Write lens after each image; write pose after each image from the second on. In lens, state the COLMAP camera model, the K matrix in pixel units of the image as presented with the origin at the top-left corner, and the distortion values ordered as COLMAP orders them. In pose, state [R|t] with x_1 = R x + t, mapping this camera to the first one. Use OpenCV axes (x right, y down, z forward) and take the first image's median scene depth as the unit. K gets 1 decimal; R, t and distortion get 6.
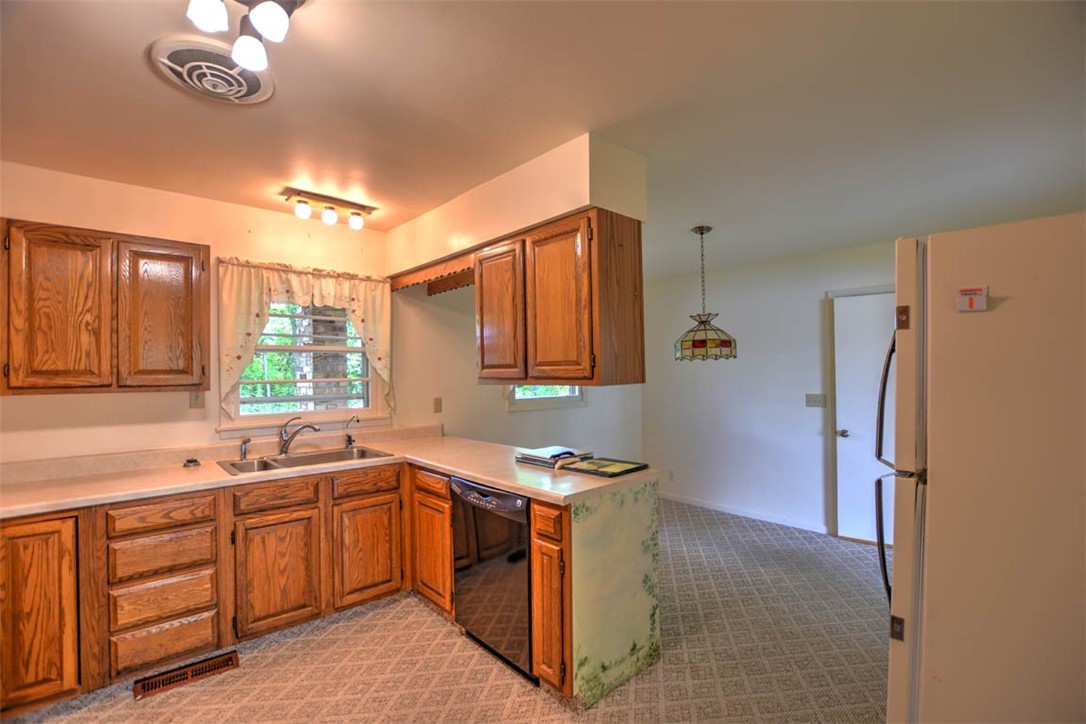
lens RADIAL K [[471.4, 0, 547.3], [0, 471.4, 365.8], [0, 0, 1]] dist [-0.032159, -0.000003]
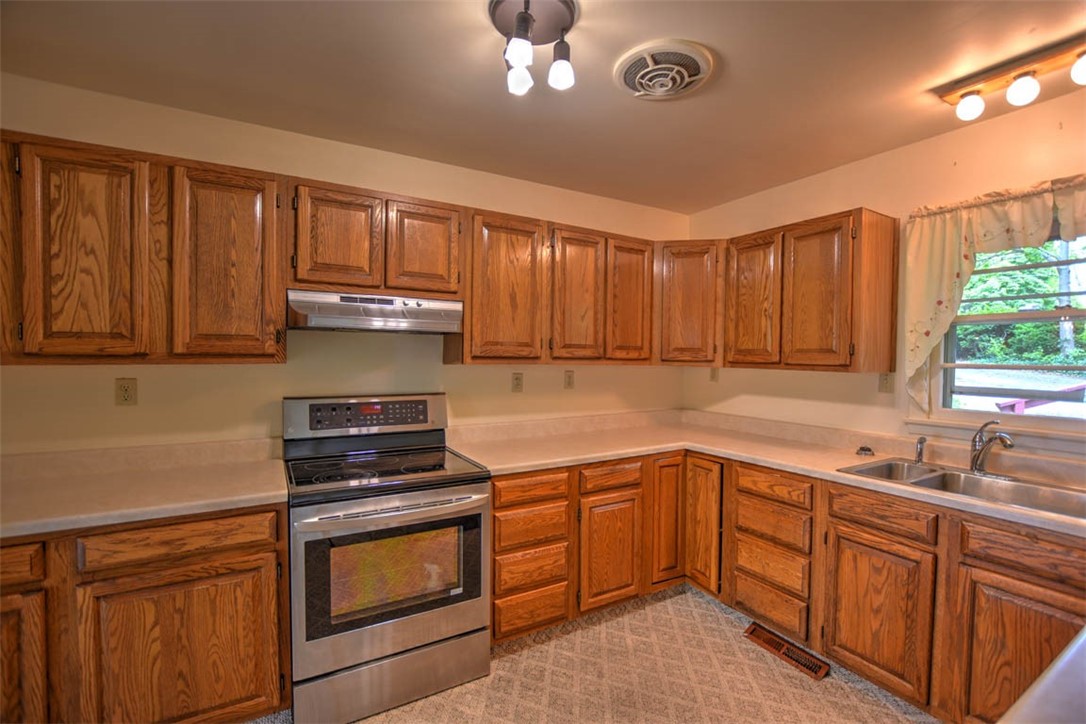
lens RADIAL K [[471.4, 0, 547.3], [0, 471.4, 365.8], [0, 0, 1]] dist [-0.032159, -0.000003]
pose [[-0.210984, 0.032678, -0.976943, 0.275337], [0.008580, 0.999464, 0.031578, 0.007757], [0.977452, -0.001720, -0.211152, 0.628663]]
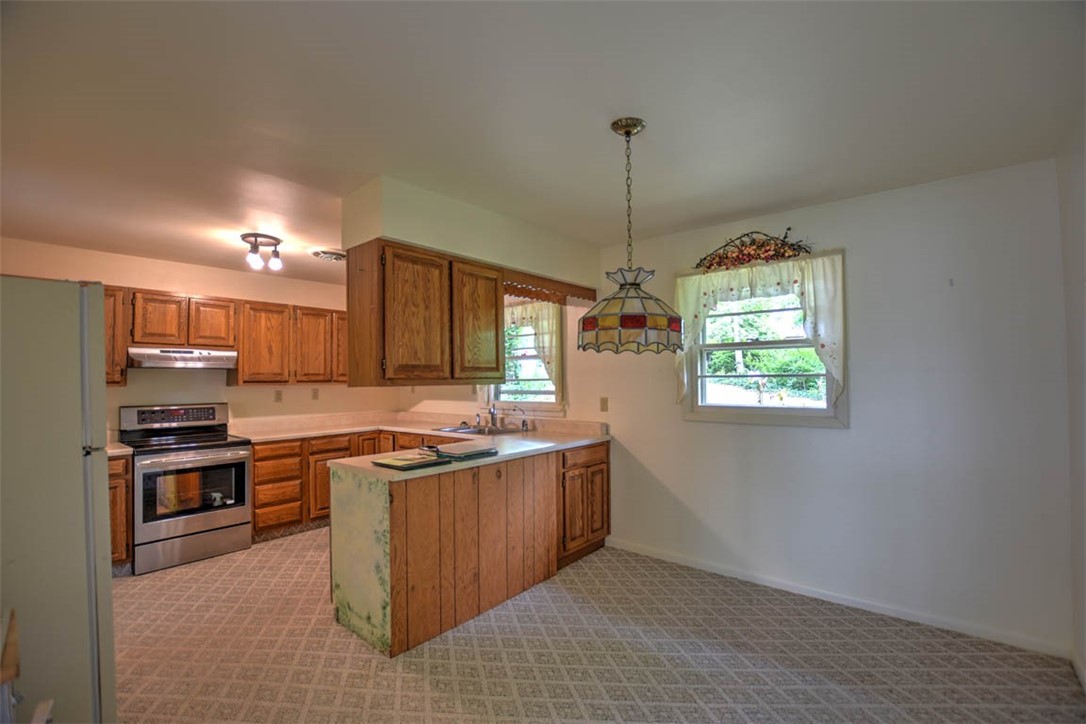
lens RADIAL K [[471.4, 0, 547.3], [0, 471.4, 365.8], [0, 0, 1]] dist [-0.032159, -0.000003]
pose [[0.135012, -0.019614, -0.990650, 1.248872], [0.027277, 0.999499, -0.016072, 0.019342], [0.990468, -0.024852, 0.135479, 1.171918]]
